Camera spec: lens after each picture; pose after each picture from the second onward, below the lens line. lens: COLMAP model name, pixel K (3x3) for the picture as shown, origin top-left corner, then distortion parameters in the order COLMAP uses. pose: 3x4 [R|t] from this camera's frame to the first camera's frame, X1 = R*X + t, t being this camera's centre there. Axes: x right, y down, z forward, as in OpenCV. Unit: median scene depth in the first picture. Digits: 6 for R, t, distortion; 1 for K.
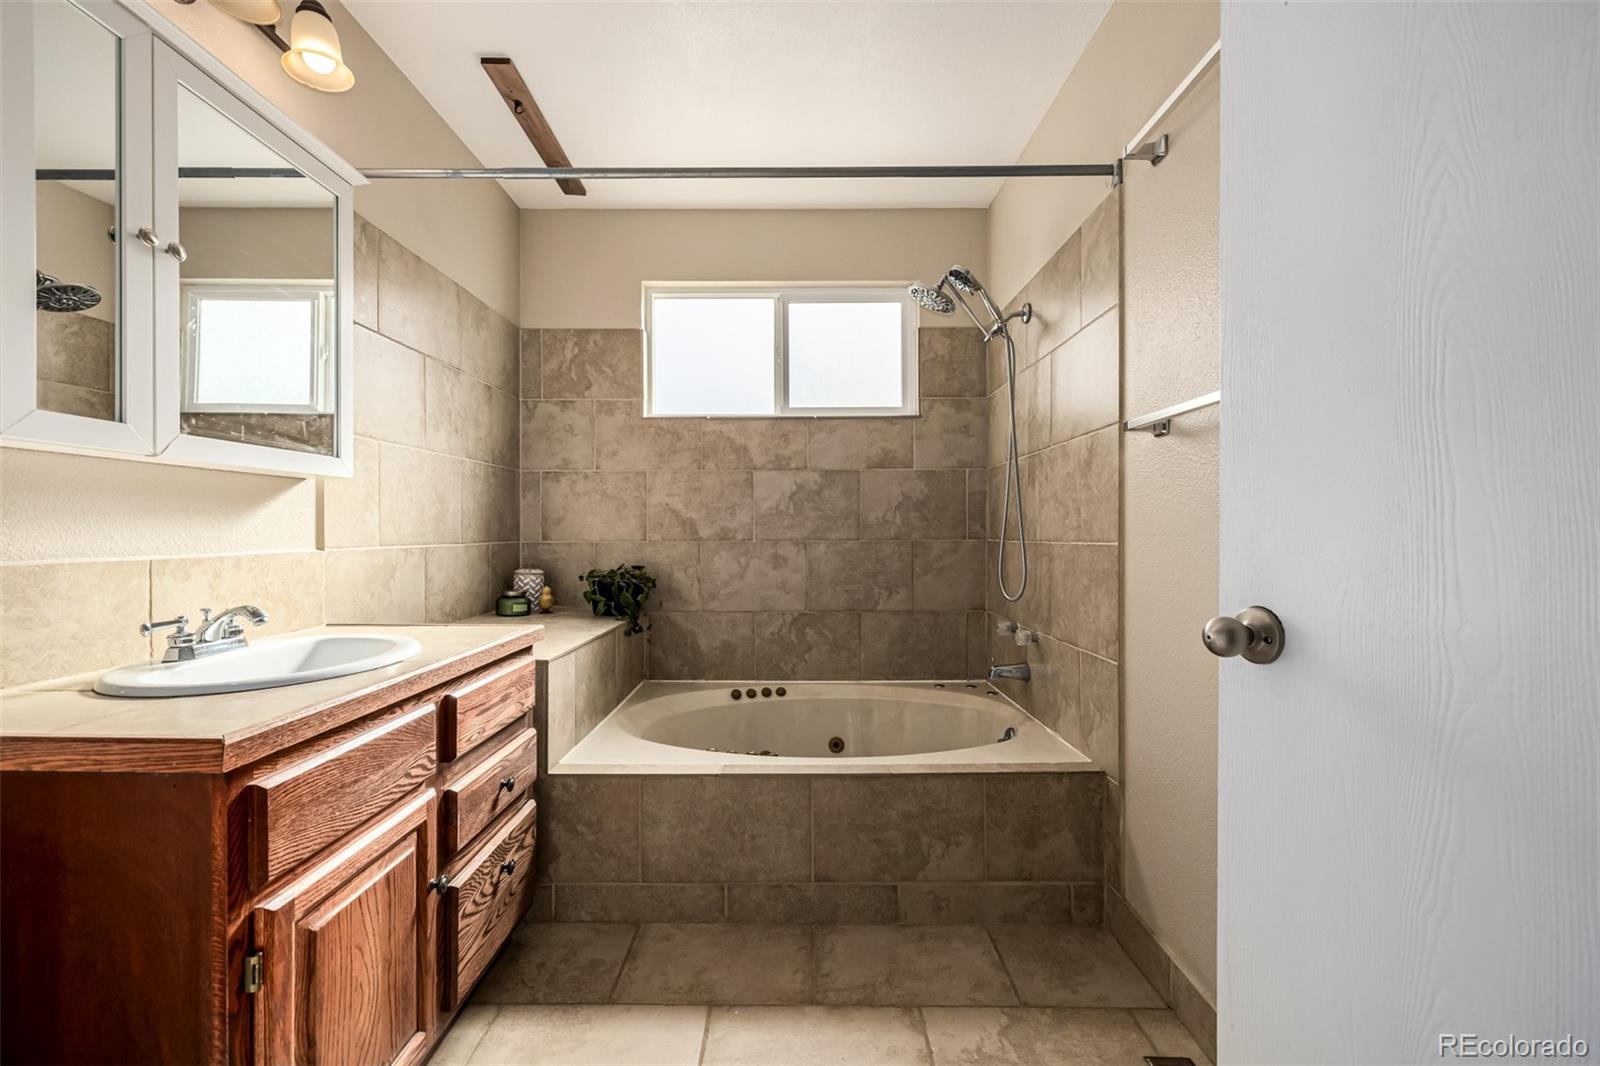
lens RADIAL K [[660.4, 0, 795.2], [0, 660.4, 534.4], [0, 0, 1]] dist [-0.007270, 0.000063]
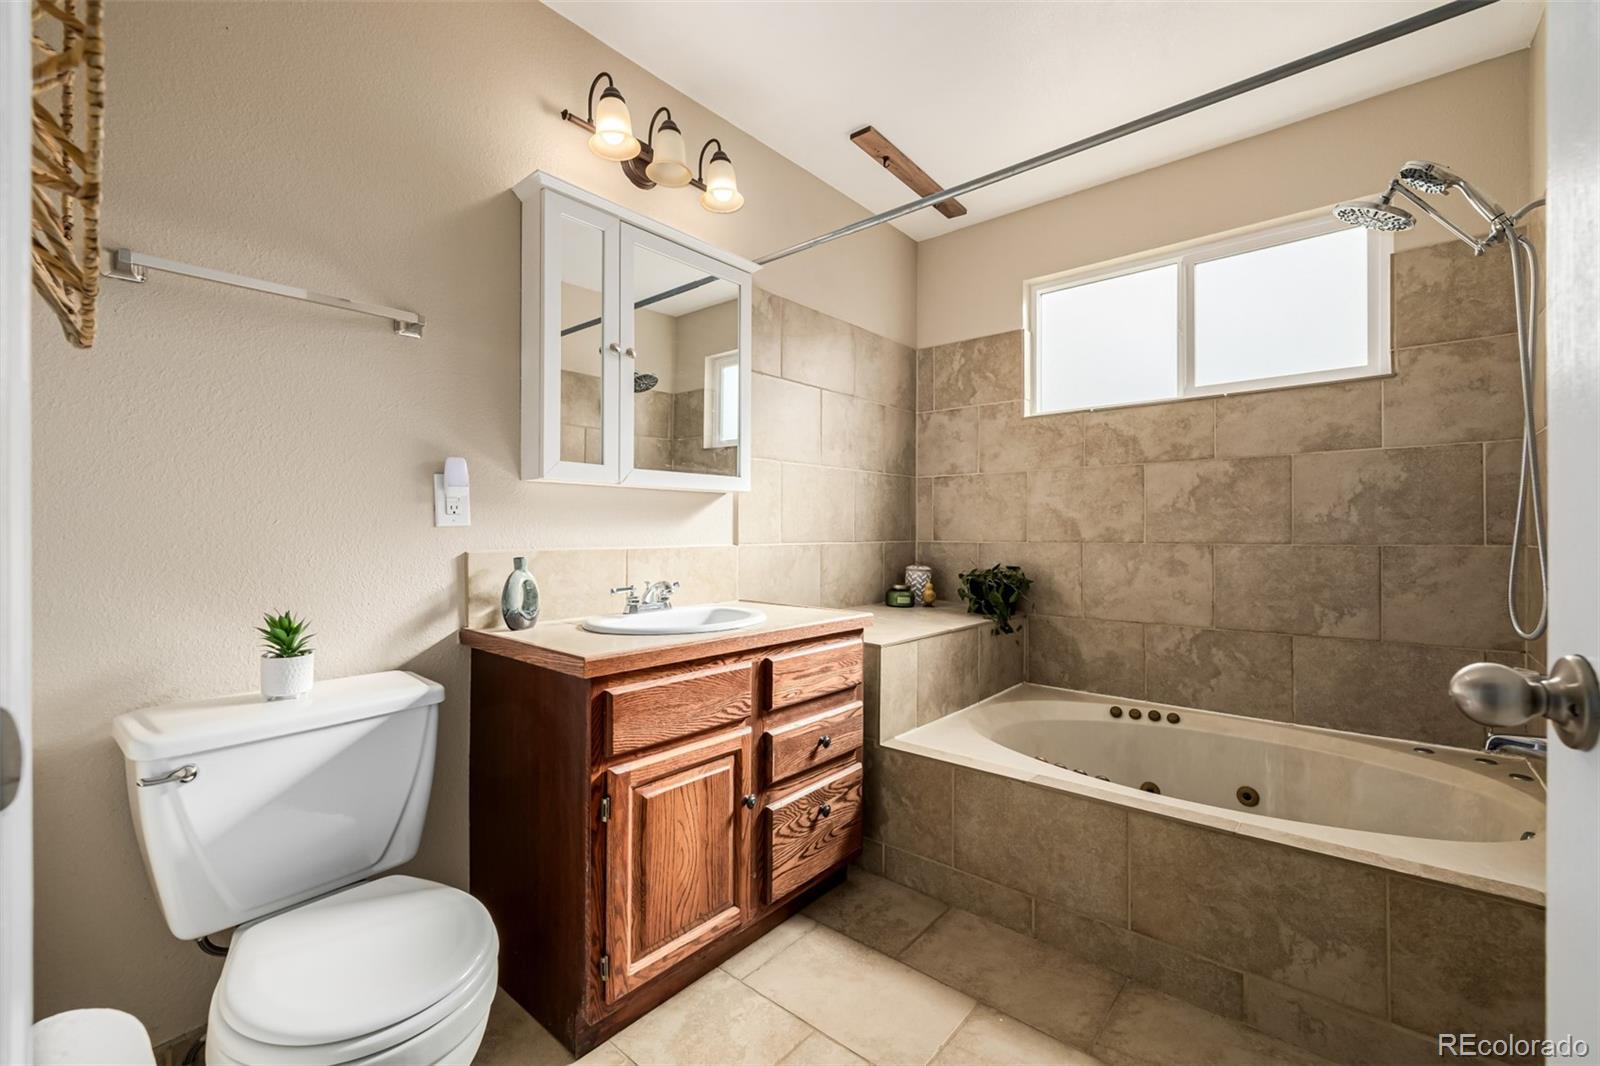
lens RADIAL K [[660.4, 0, 792.3], [0, 660.4, 529.4], [0, 0, 1]] dist [-0.007270, 0.000063]
pose [[0.760727, -0.000167, -0.649072, 0.225028], [-0.005322, 0.999965, -0.006495, -0.000477], [0.649050, 0.008395, 0.760699, 0.029358]]
